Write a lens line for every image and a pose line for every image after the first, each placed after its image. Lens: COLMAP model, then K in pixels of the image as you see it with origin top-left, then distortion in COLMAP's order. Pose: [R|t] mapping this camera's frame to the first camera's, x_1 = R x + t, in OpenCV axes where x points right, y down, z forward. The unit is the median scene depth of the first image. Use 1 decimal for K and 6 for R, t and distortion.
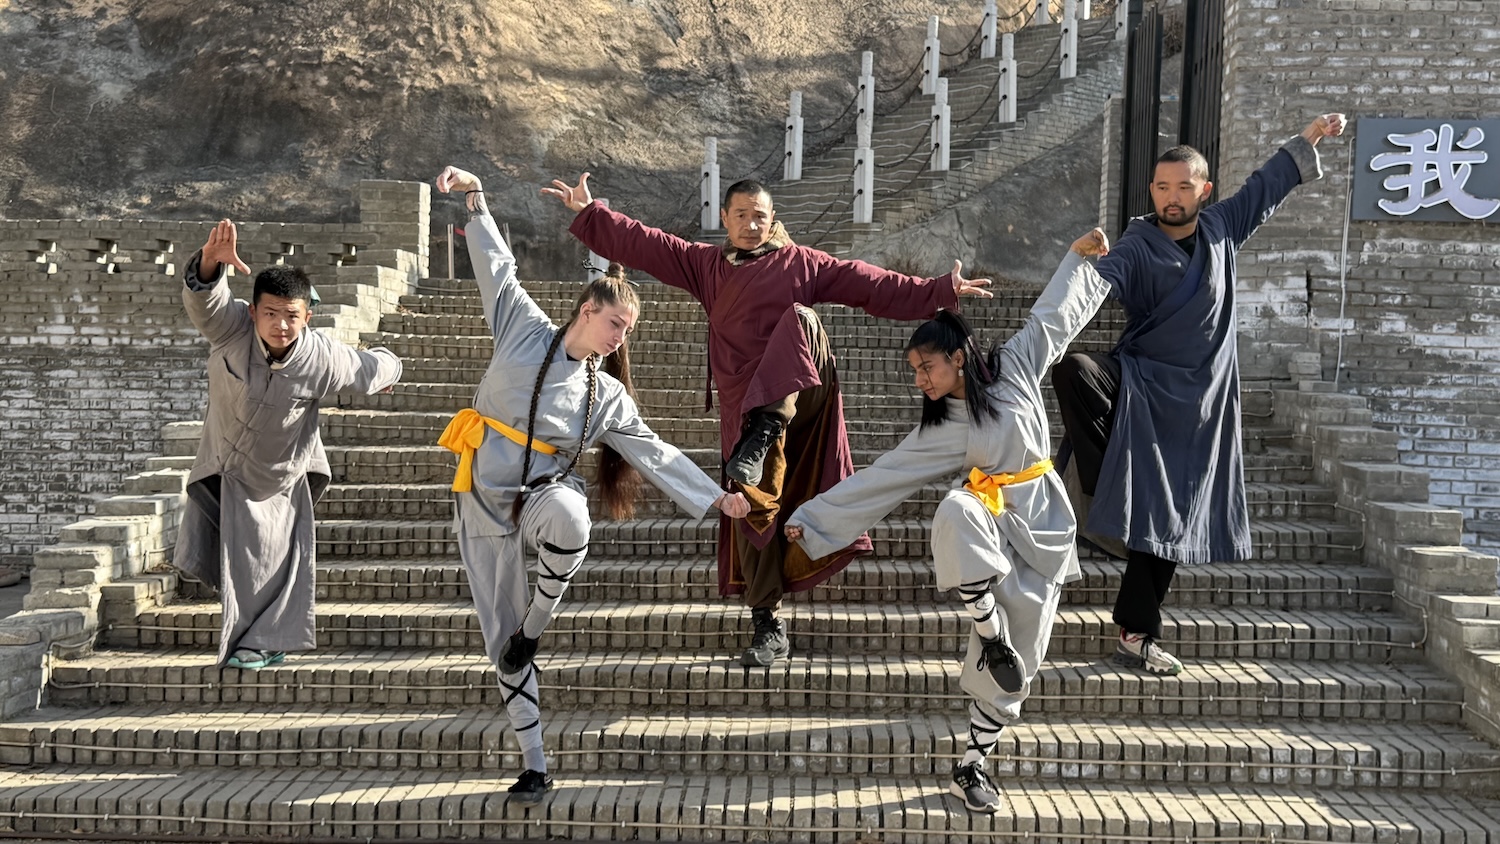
lens RADIAL K [[1694.6, 0, 755.1], [0, 1694.6, 418.1], [0, 0, 1]] dist [0.211502, -0.485736]
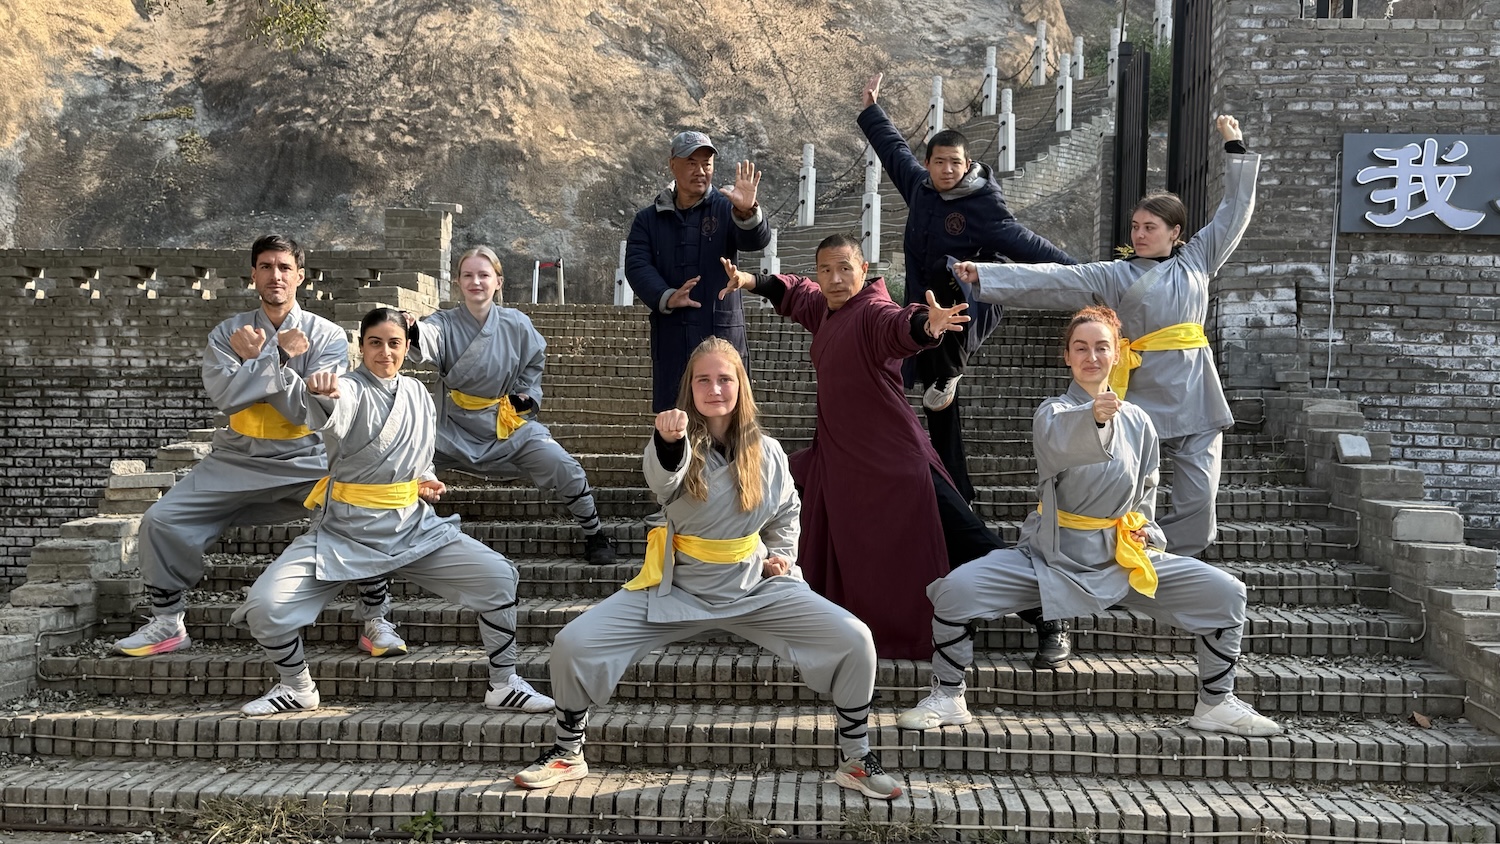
lens RADIAL K [[1572.3, 0, 744.2], [0, 1572.3, 407.3], [0, 0, 1]] dist [0.201566, -0.466008]
pose [[0.999810, -0.001378, -0.019424, 0.008261], [0.000801, 0.999560, -0.029661, 0.011786], [0.019456, 0.029640, 0.999371, 0.034259]]
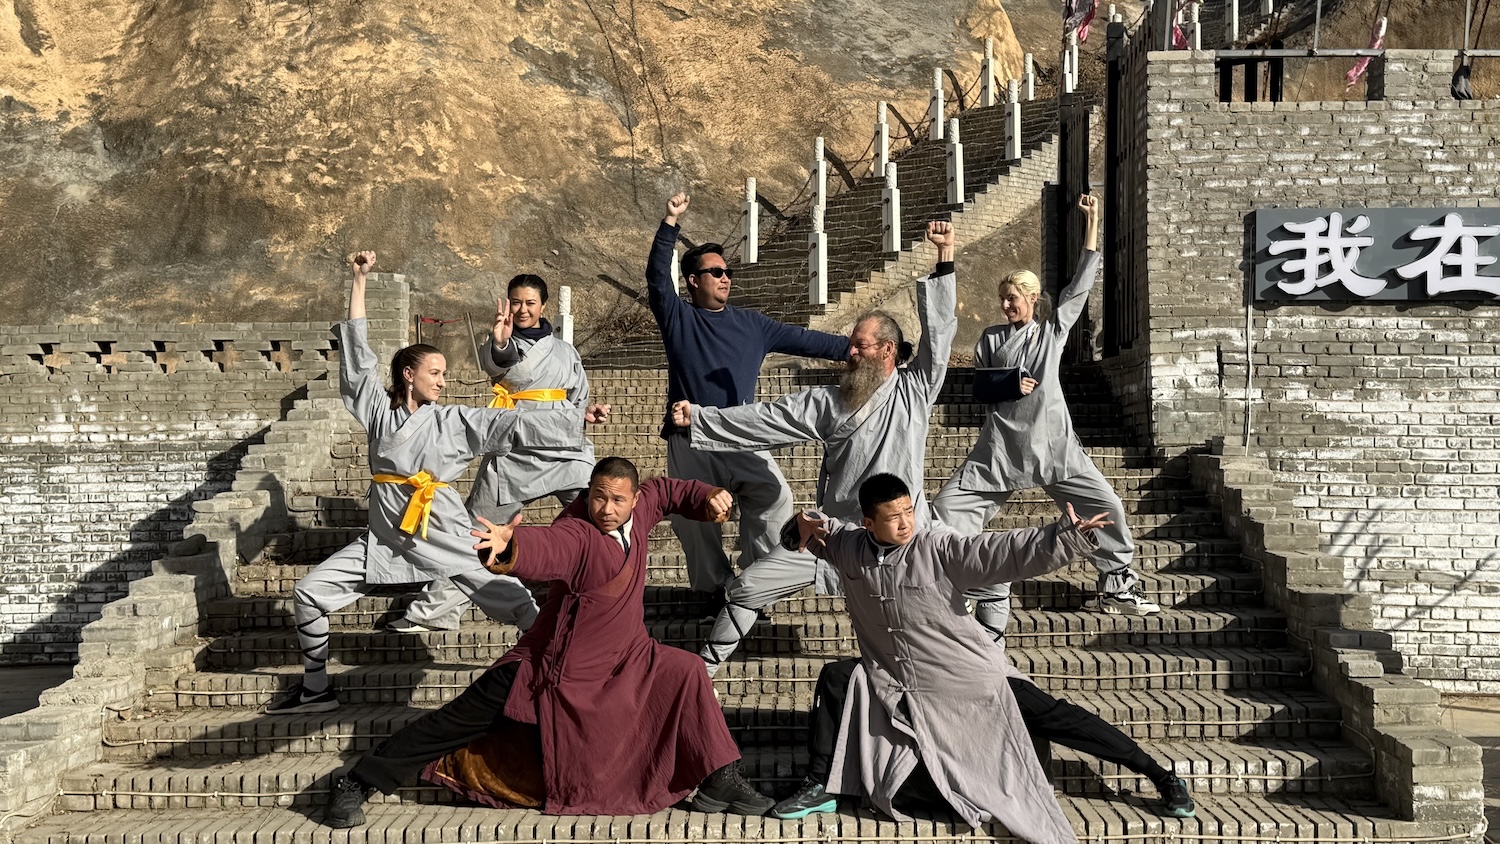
lens RADIAL K [[1696.4, 0, 750.0], [0, 1696.4, 422.0], [0, 0, 1]] dist [0.210524, -0.467291]
pose [[0.999485, -0.025013, 0.020089, -0.001452], [0.025876, 0.998701, -0.043891, 0.002568], [-0.018965, 0.044388, 0.998834, -0.065703]]
